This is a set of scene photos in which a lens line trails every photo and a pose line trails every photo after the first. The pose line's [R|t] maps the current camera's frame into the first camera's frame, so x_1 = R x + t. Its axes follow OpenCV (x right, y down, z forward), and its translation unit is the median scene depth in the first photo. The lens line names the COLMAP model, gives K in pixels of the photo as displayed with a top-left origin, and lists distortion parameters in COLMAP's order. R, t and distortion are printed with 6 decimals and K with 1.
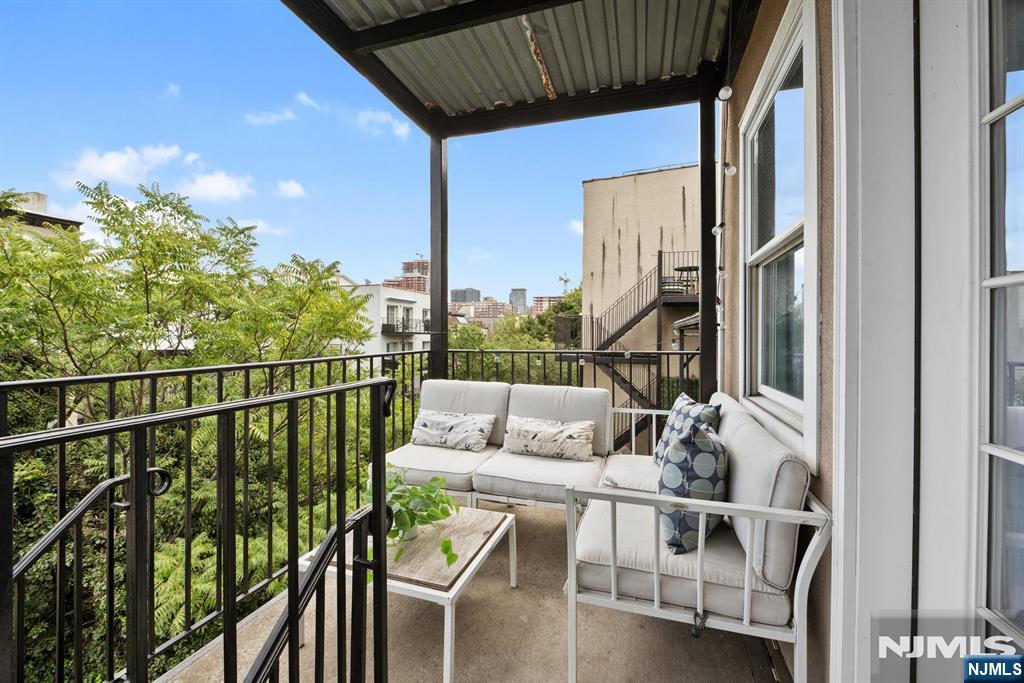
lens RADIAL K [[414.4, 0, 513.1], [0, 414.4, 351.3], [0, 0, 1]] dist [-0.001945, -0.000398]
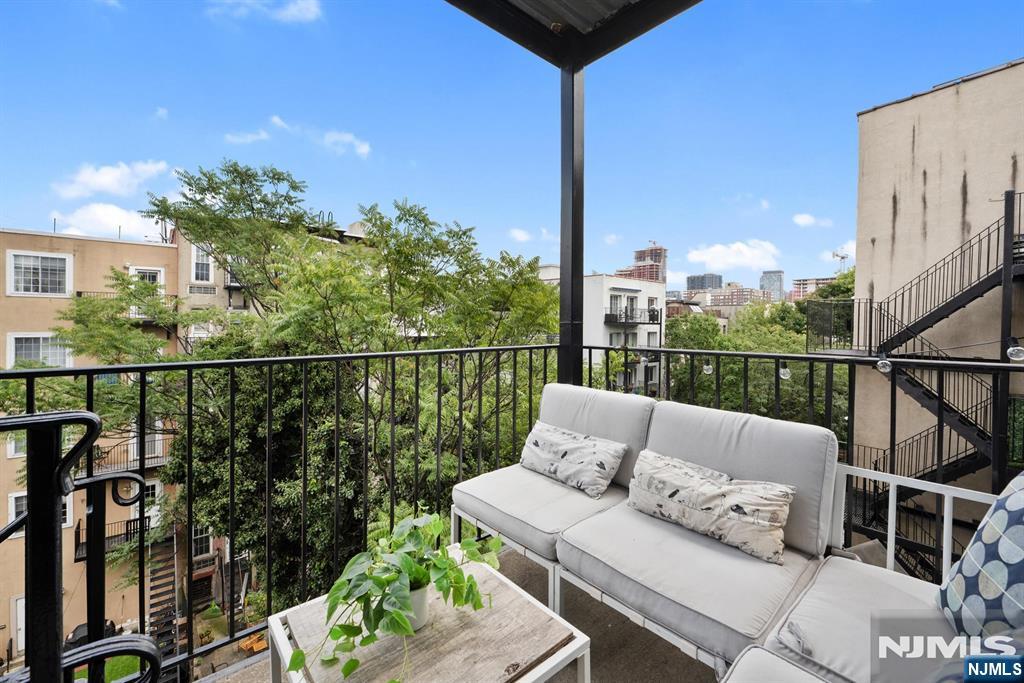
lens RADIAL K [[417.2, 0, 517.3], [0, 417.2, 336.2], [0, 0, 1]] dist [-0.002144, -0.002865]
pose [[0.858075, 0.017875, -0.513213, 0.049950], [-0.024521, 0.999680, -0.006180, -0.004772], [0.512939, 0.017887, 0.858239, 0.107338]]
